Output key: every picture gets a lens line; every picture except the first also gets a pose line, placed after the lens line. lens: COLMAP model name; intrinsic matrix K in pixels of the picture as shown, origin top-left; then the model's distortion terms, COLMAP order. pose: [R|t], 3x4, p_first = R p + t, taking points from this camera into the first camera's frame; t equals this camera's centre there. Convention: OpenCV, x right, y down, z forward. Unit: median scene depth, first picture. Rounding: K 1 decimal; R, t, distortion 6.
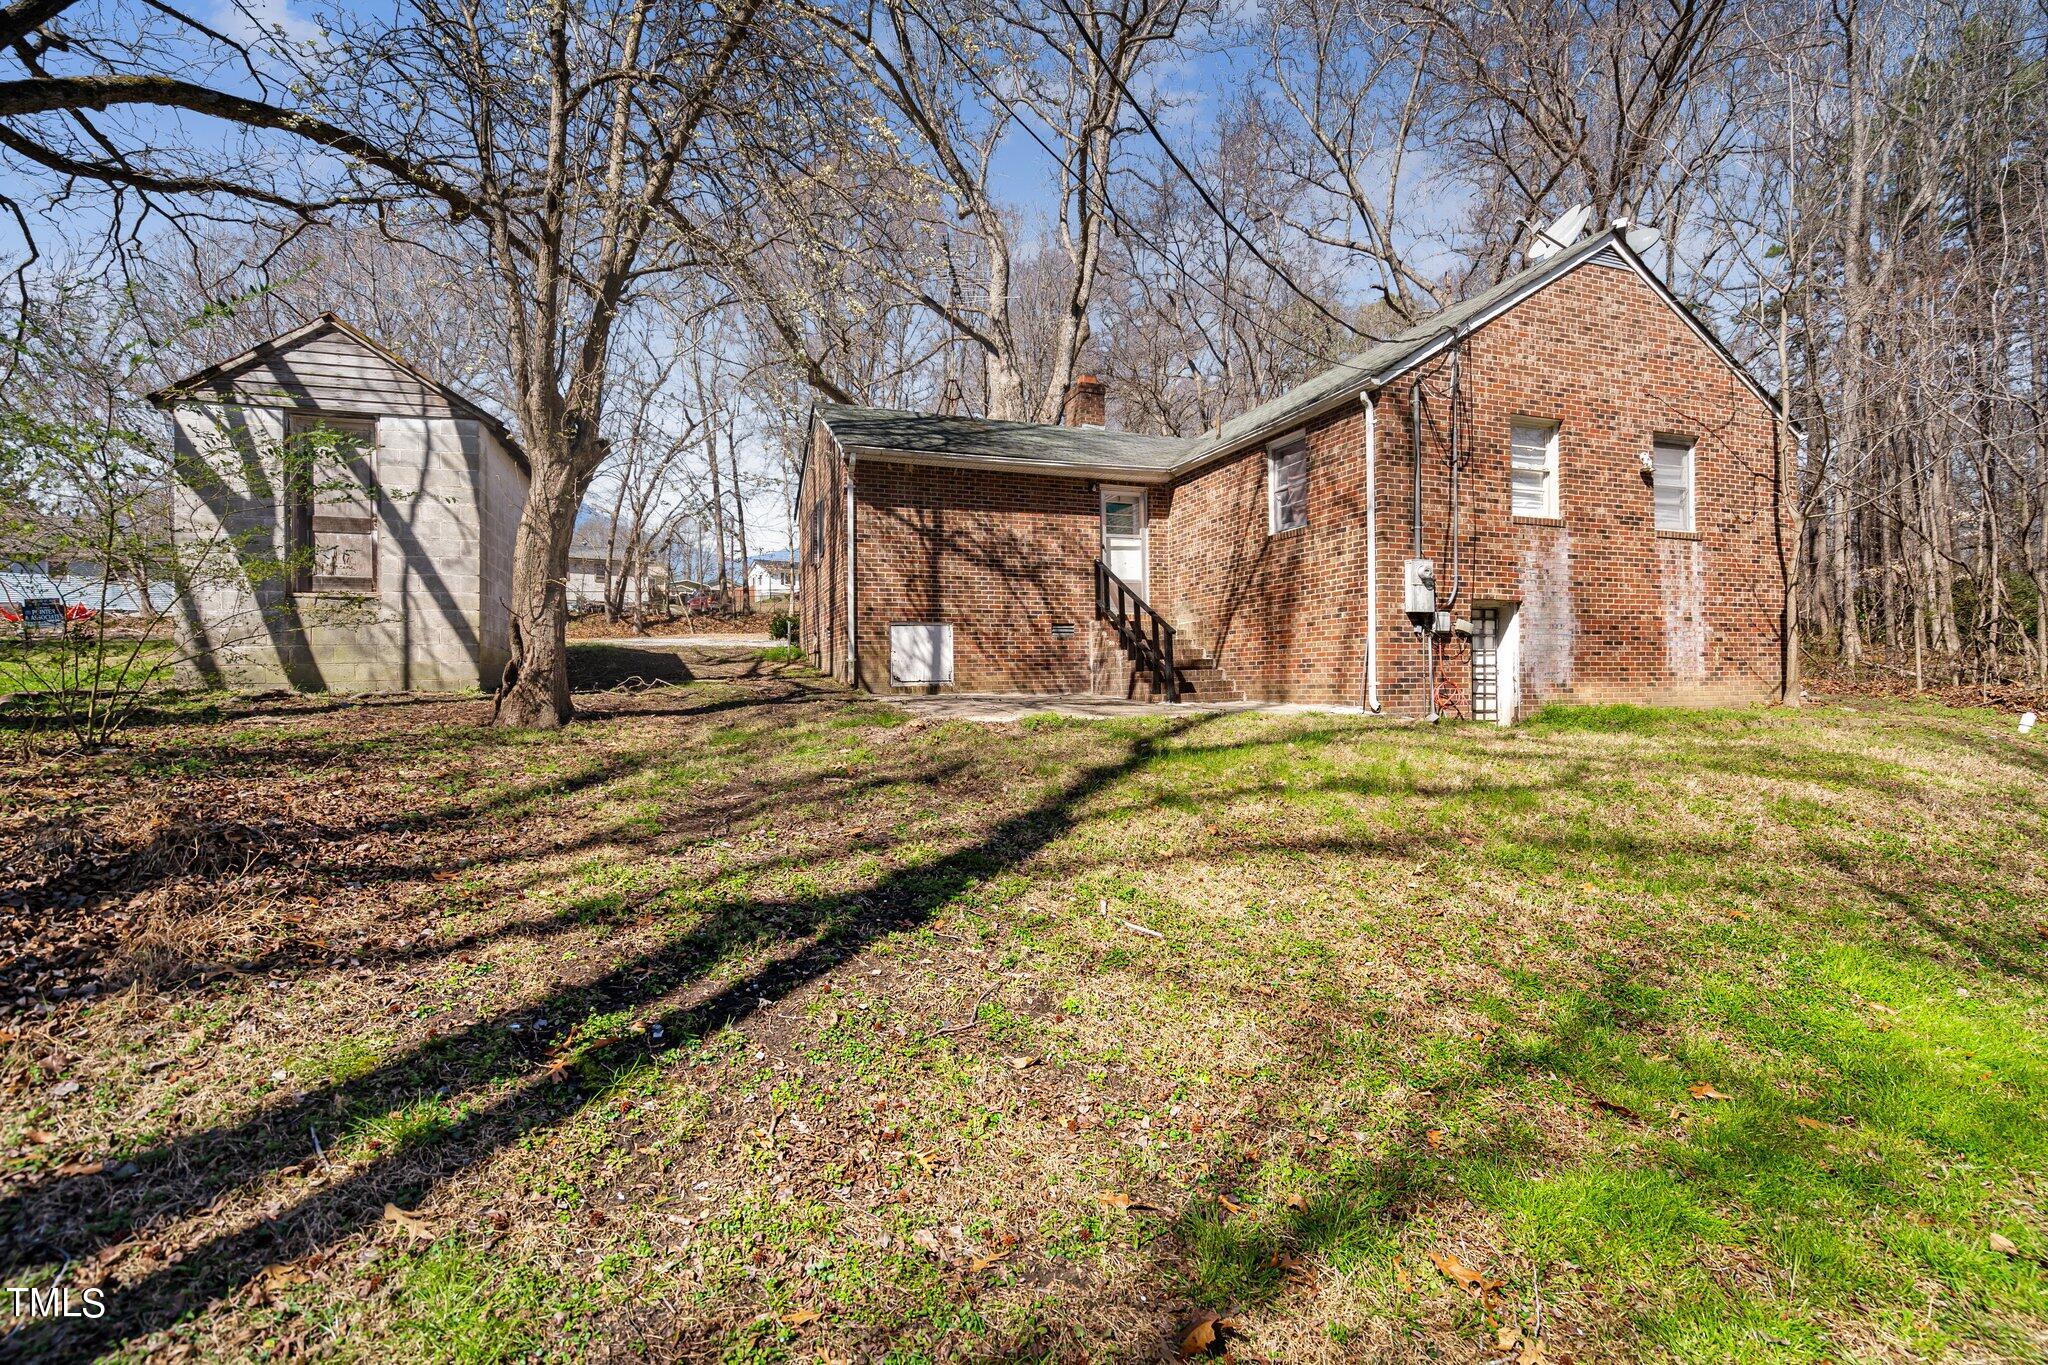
lens RADIAL K [[944.4, 0, 1022.9], [0, 944.4, 715.8], [0, 0, 1]] dist [-0.002628, 0.000490]
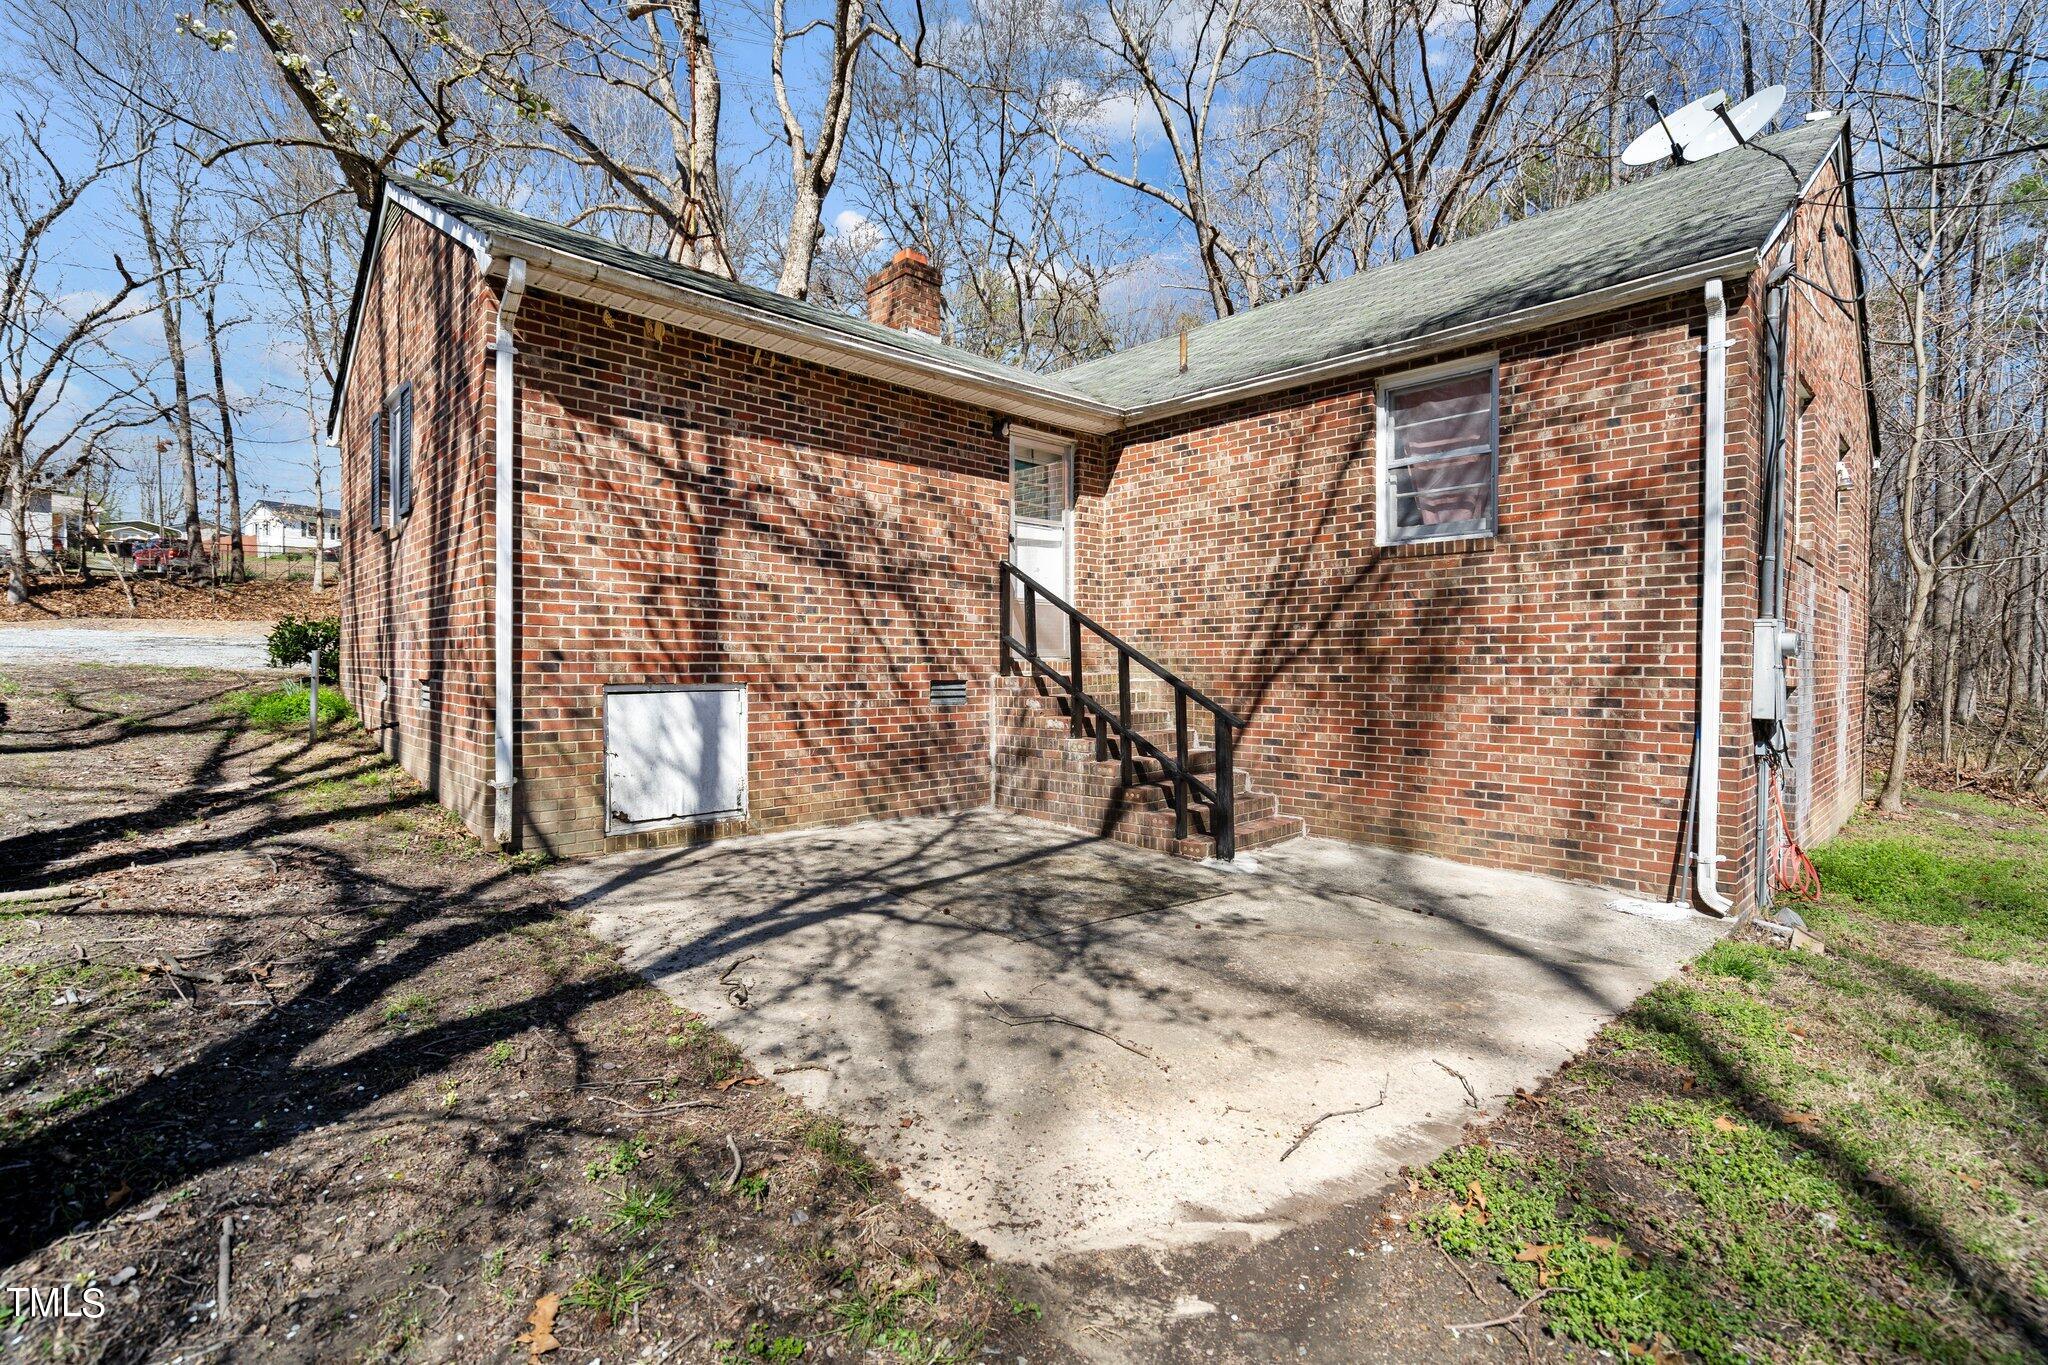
lens RADIAL K [[939.6, 0, 1021.4], [0, 939.6, 693.0], [0, 0, 1]] dist [-0.003421, 0.005121]
pose [[0.919738, 0.005758, 0.392491, -0.128648], [-0.005223, 0.999983, -0.002431, -0.091757], [-0.392499, 0.000186, 0.919753, 0.517022]]
